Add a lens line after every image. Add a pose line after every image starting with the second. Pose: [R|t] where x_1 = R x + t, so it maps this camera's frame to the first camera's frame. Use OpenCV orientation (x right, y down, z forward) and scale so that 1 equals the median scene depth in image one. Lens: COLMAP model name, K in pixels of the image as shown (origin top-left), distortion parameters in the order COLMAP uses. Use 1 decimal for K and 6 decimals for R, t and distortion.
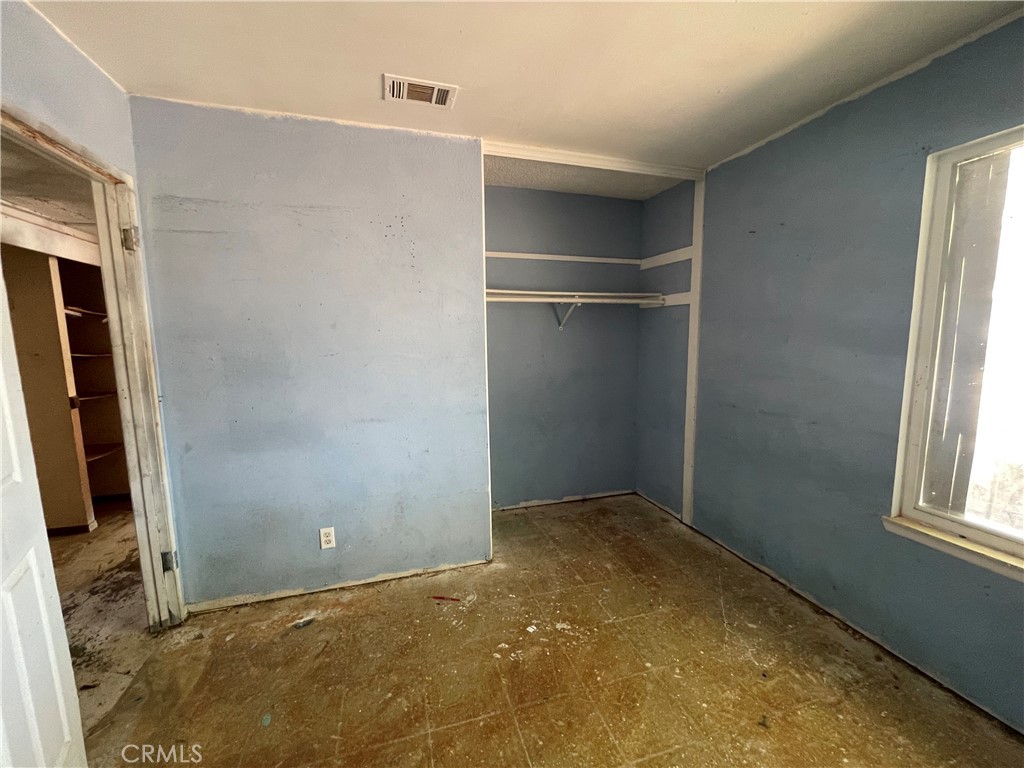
lens RADIAL K [[417.9, 0, 511.9], [0, 417.9, 383.9], [0, 0, 1]] dist [-0.002431, 0.000162]
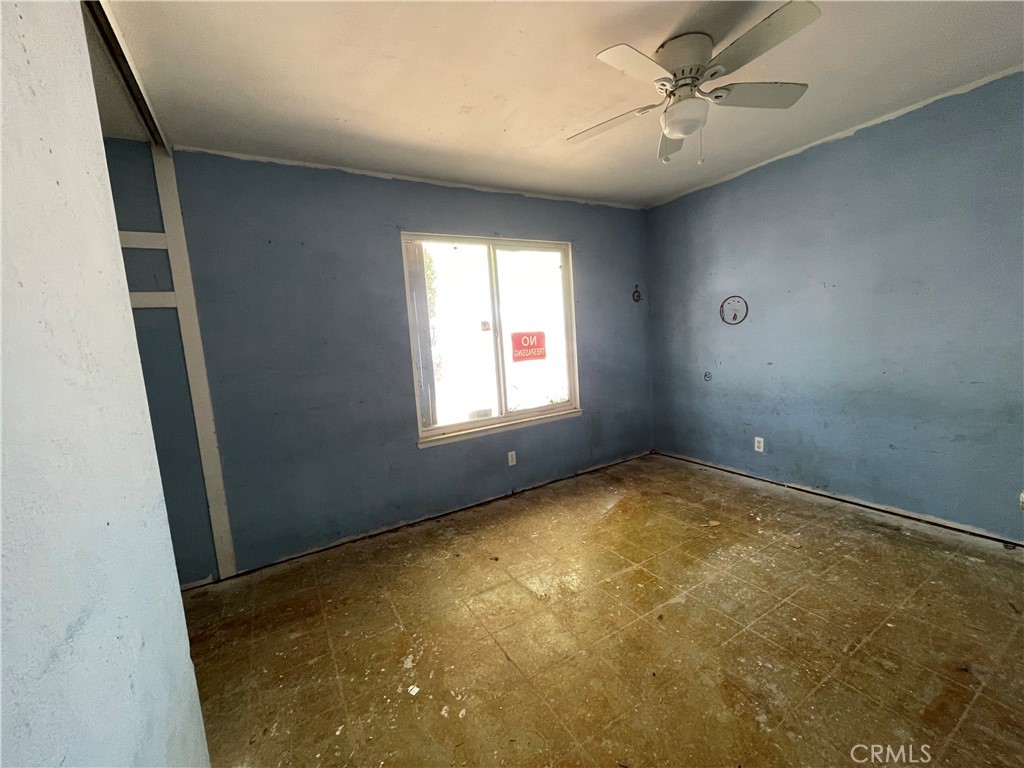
lens RADIAL K [[417.9, 0, 509.3], [0, 417.9, 387.2], [0, 0, 1]] dist [-0.002431, 0.000162]
pose [[-0.233509, -0.092509, 0.967944, -0.672006], [0.192369, 0.971393, 0.139246, -0.048326], [-0.953136, 0.218717, -0.209034, 0.814727]]
